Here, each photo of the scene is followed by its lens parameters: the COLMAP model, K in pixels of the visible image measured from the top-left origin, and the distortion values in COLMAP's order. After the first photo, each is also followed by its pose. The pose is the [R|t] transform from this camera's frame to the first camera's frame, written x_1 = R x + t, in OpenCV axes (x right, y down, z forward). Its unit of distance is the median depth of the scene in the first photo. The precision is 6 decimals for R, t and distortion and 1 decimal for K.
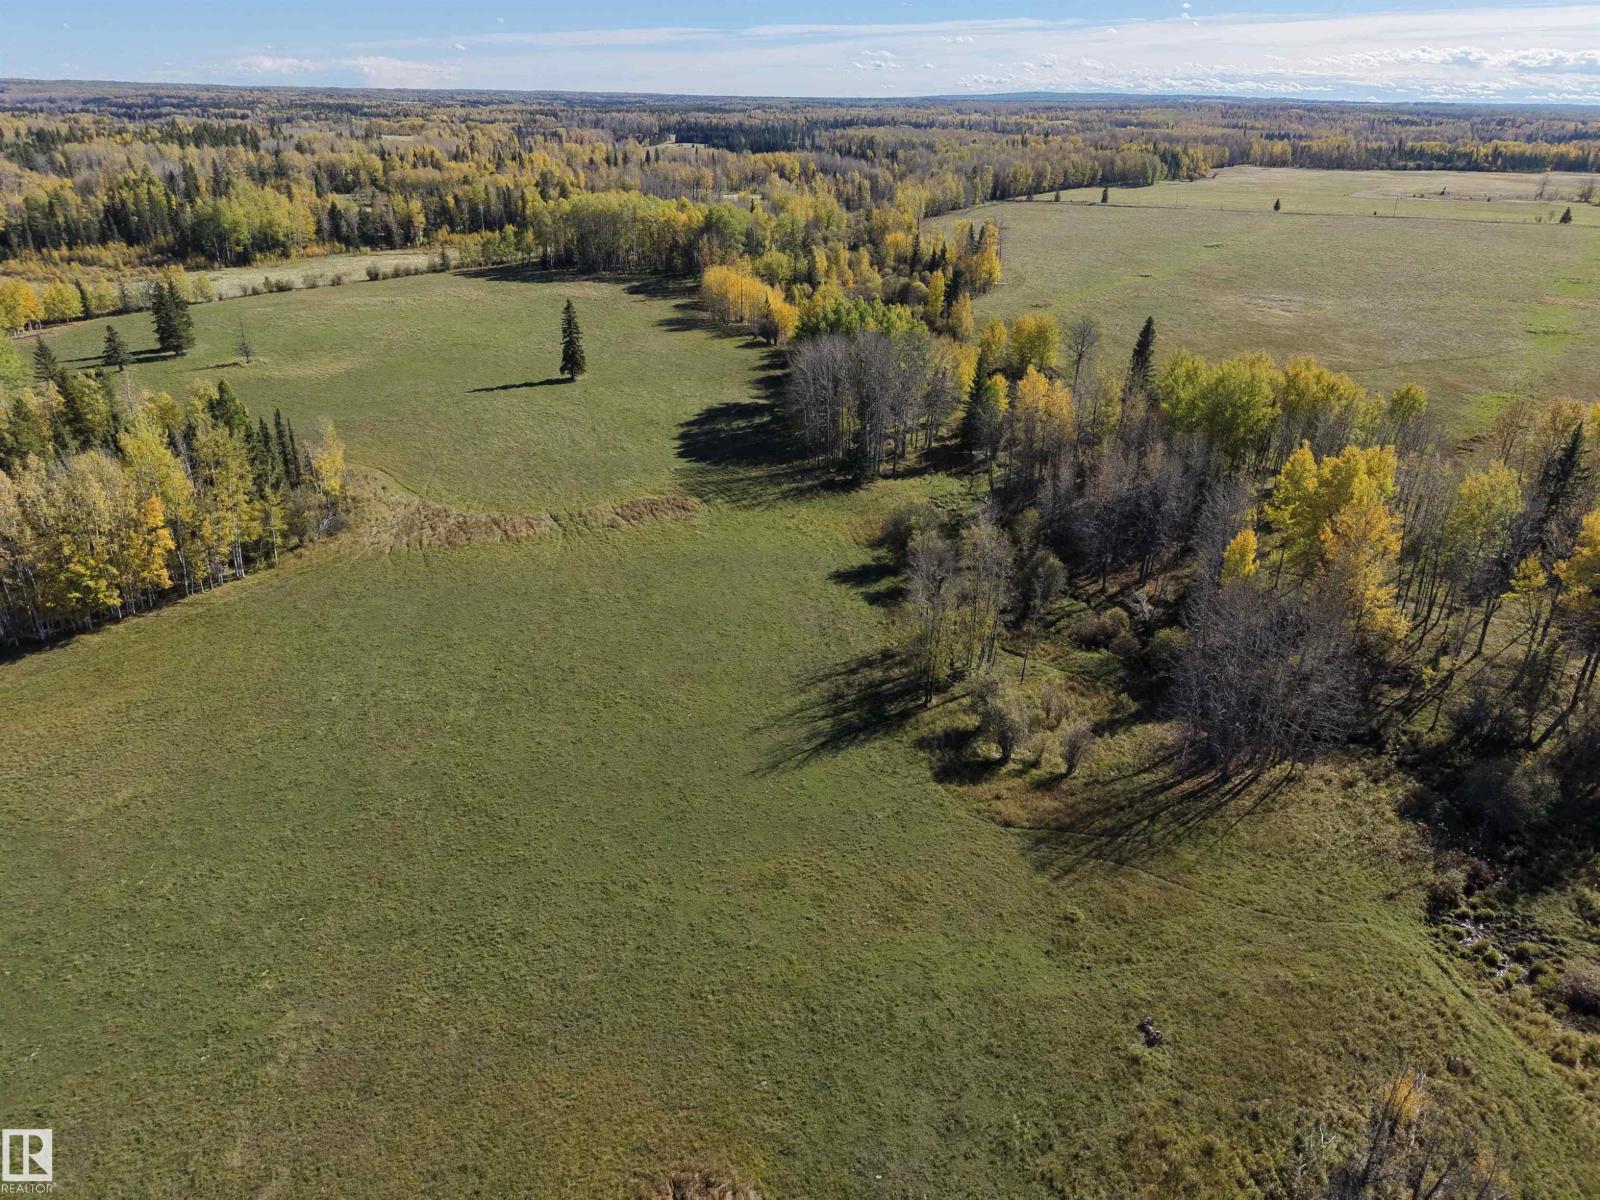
lens RADIAL K [[1063.1, 0, 799.5], [0, 1063.1, 609.1], [0, 0, 1]] dist [0.009849, -0.009022]
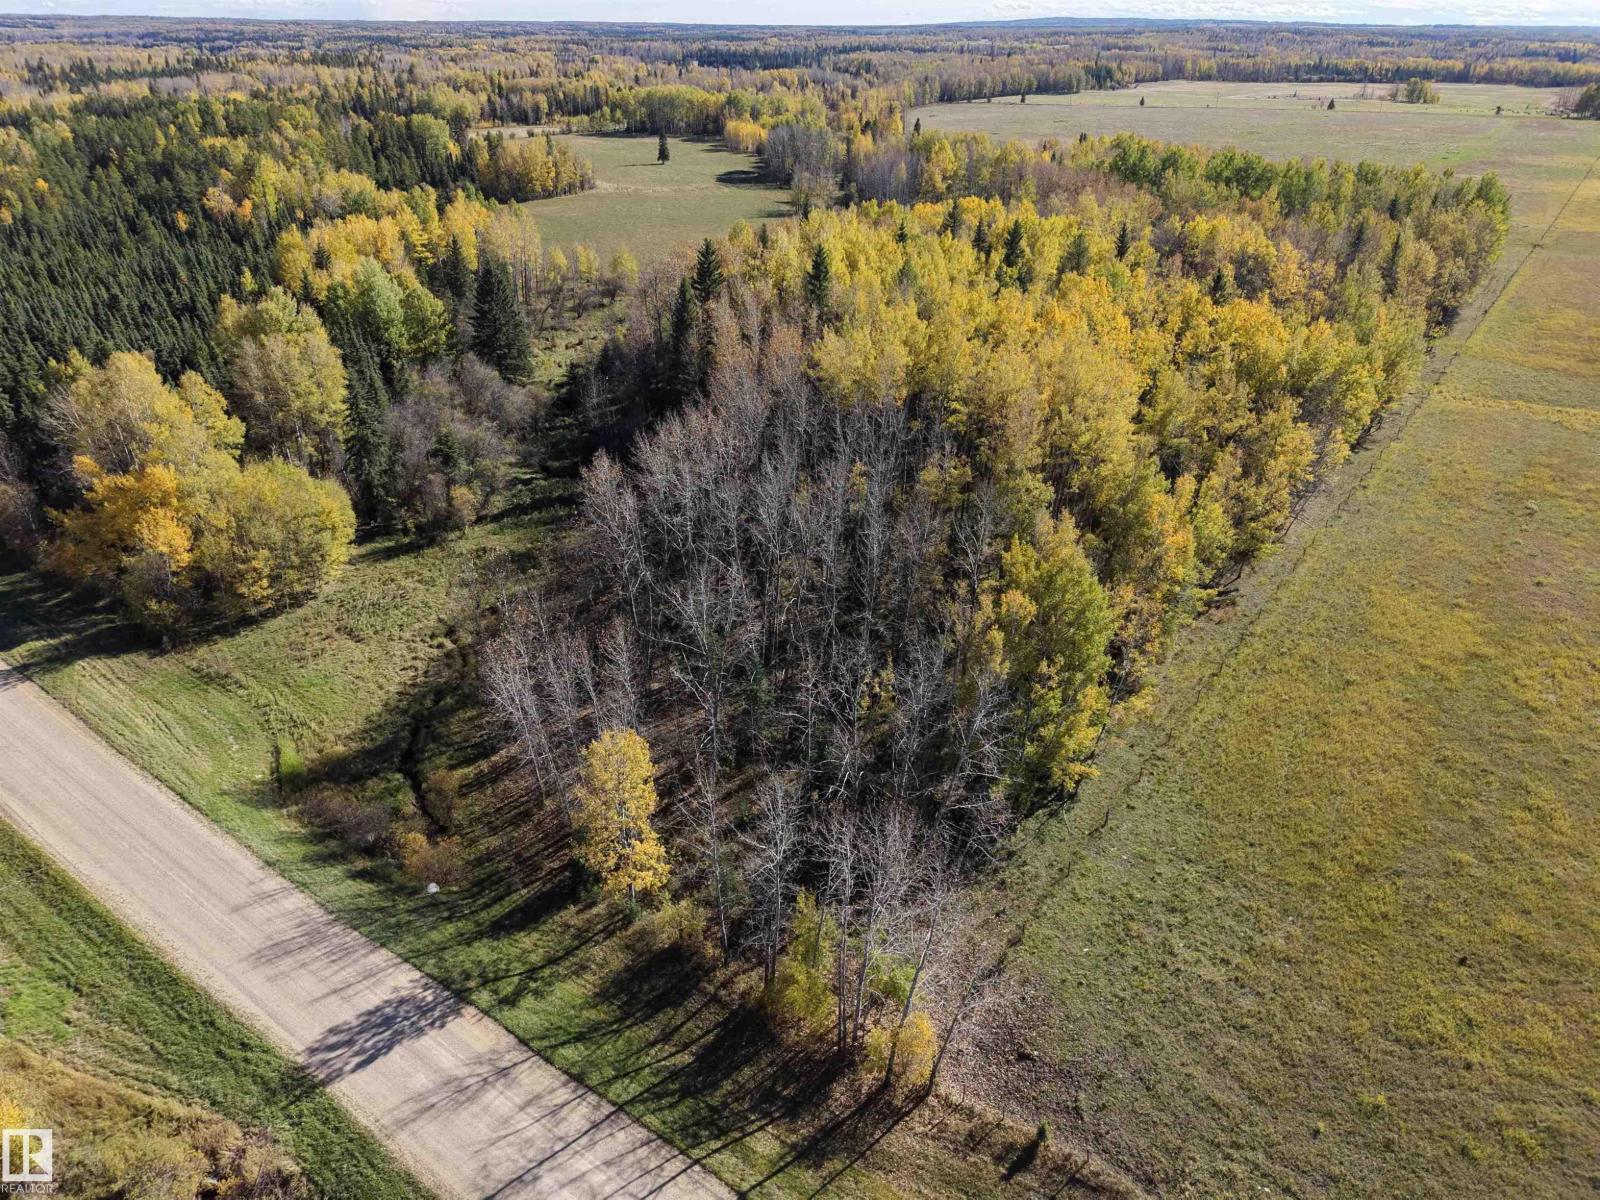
lens RADIAL K [[1063.1, 0, 799.5], [0, 1063.1, 609.1], [0, 0, 1]] dist [0.009849, -0.009022]
pose [[0.999820, 0.000611, -0.018976, 0.018650], [0.000393, 0.998601, 0.052879, 0.111425], [0.018982, -0.052877, 0.998421, -0.229063]]
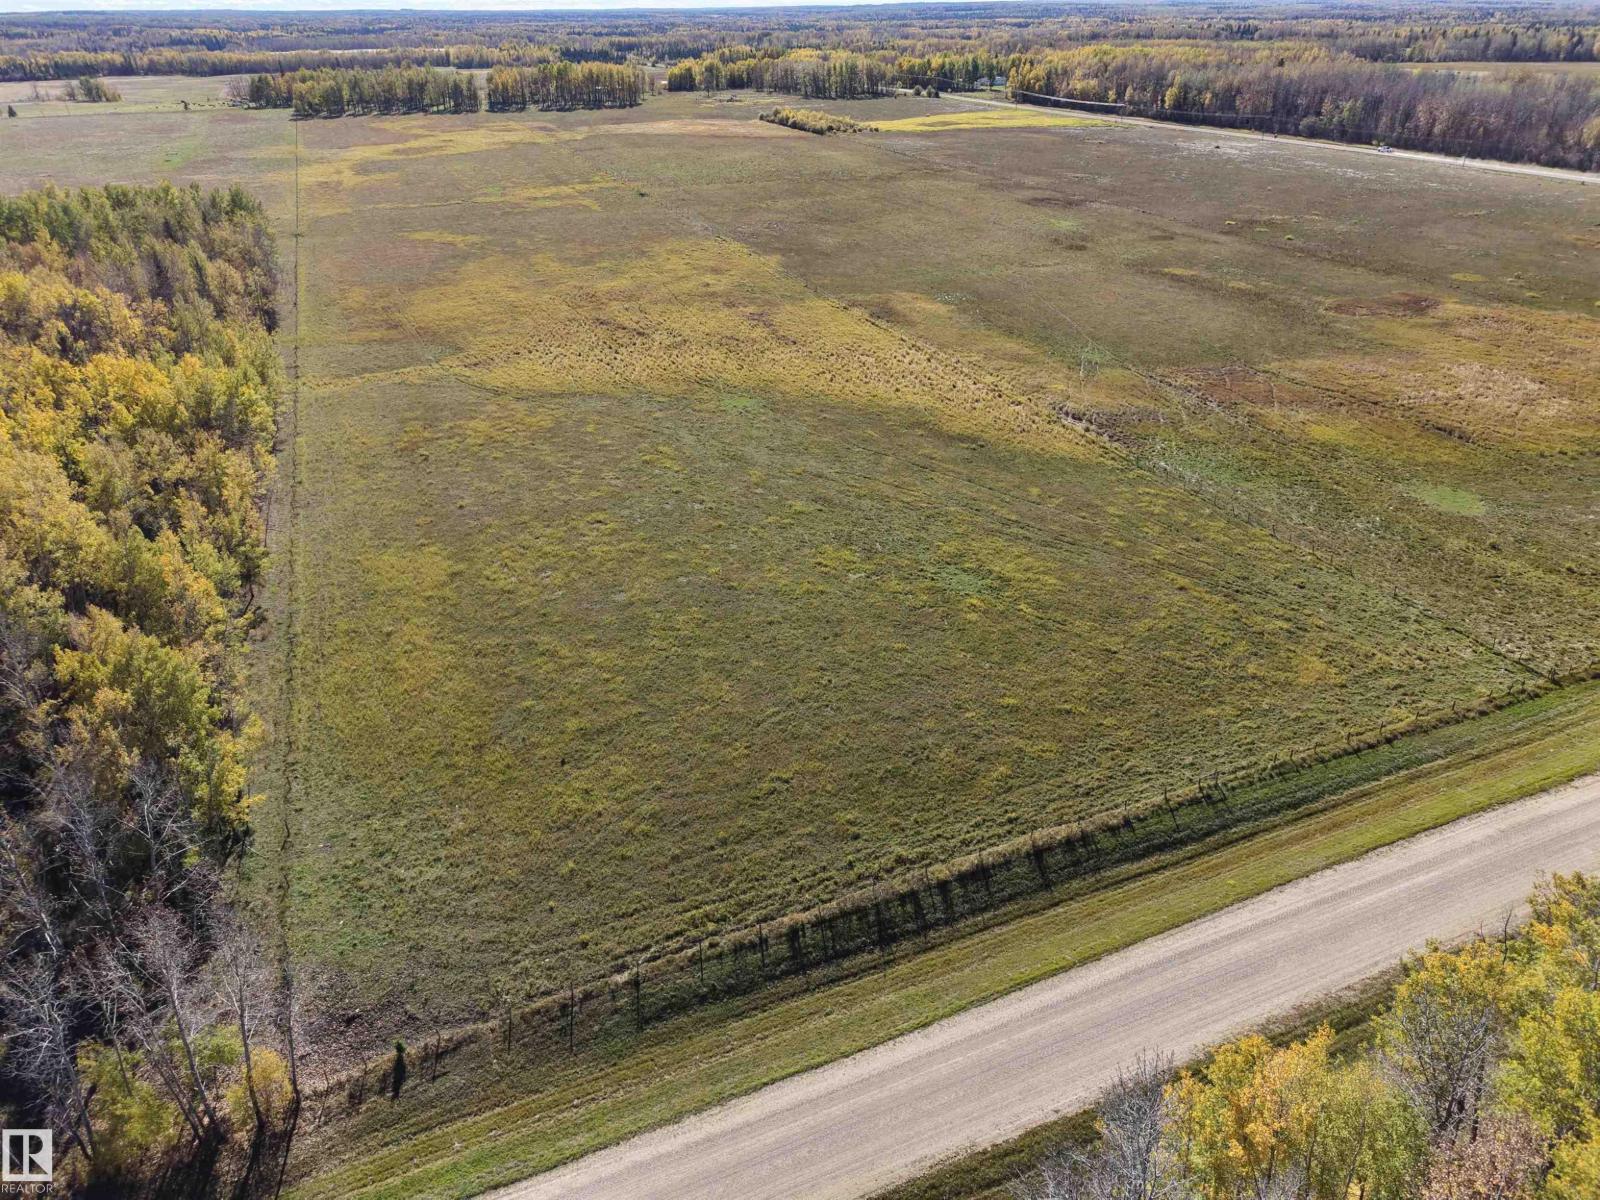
lens RADIAL K [[1075.0, 0, 790.5], [0, 1075.0, 601.1], [0, 0, 1]] dist [0.022092, -0.022217]
pose [[0.540737, -0.418299, 0.729815, 0.005237], [0.375775, 0.896336, 0.235321, 0.108579], [-0.752593, 0.146999, 0.641868, -0.243070]]
